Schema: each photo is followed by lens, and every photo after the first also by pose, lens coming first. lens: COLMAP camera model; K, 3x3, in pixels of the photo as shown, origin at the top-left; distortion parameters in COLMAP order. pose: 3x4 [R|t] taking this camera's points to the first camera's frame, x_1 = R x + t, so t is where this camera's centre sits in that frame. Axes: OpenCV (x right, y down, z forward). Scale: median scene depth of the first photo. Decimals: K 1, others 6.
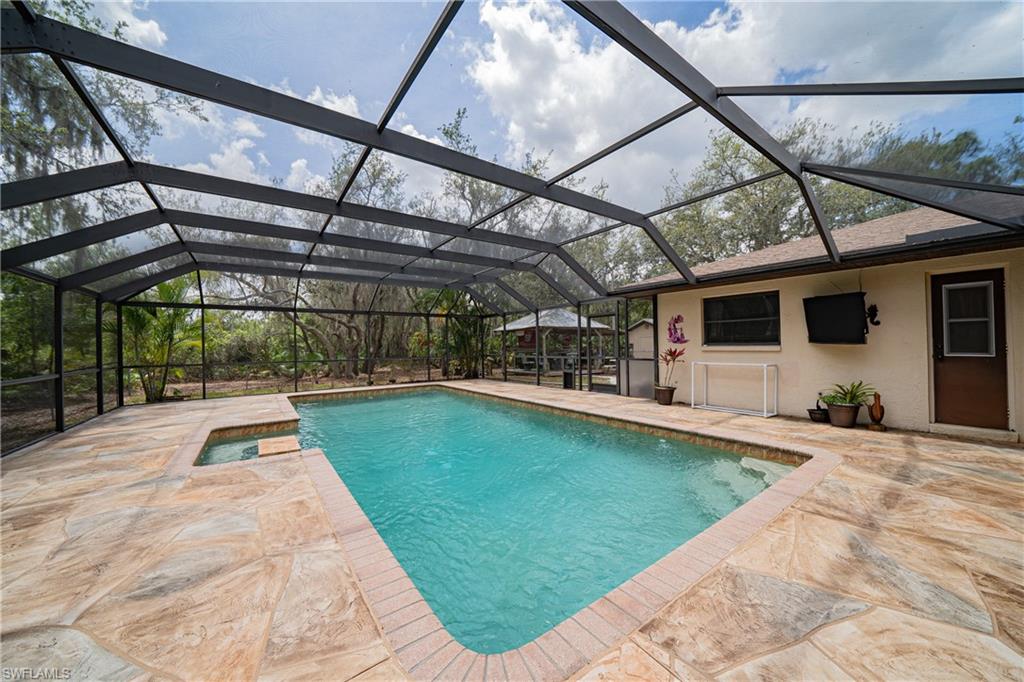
lens RADIAL K [[356.9, 0, 510.9], [0, 356.9, 344.2], [0, 0, 1]] dist [-0.021355, 0.002070]
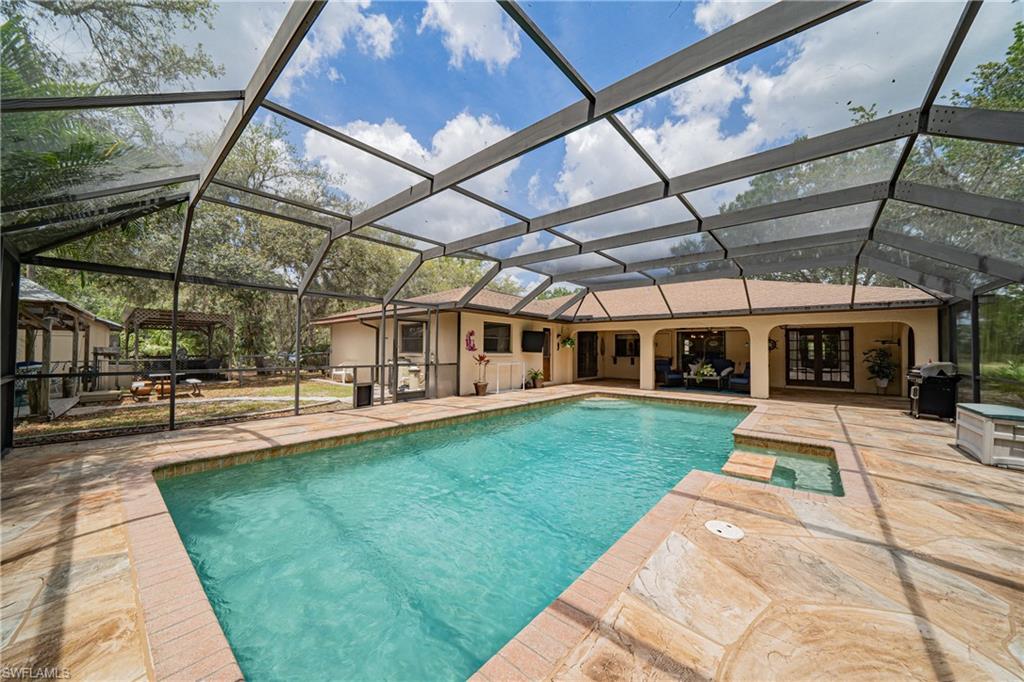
lens RADIAL K [[356.9, 0, 508.6], [0, 356.9, 344.2], [0, 0, 1]] dist [-0.021355, 0.002070]
pose [[-0.226646, 0.028998, 0.973545, -1.049728], [-0.009914, 0.999436, -0.032077, 0.015703], [-0.973927, -0.016922, -0.226231, 1.354729]]
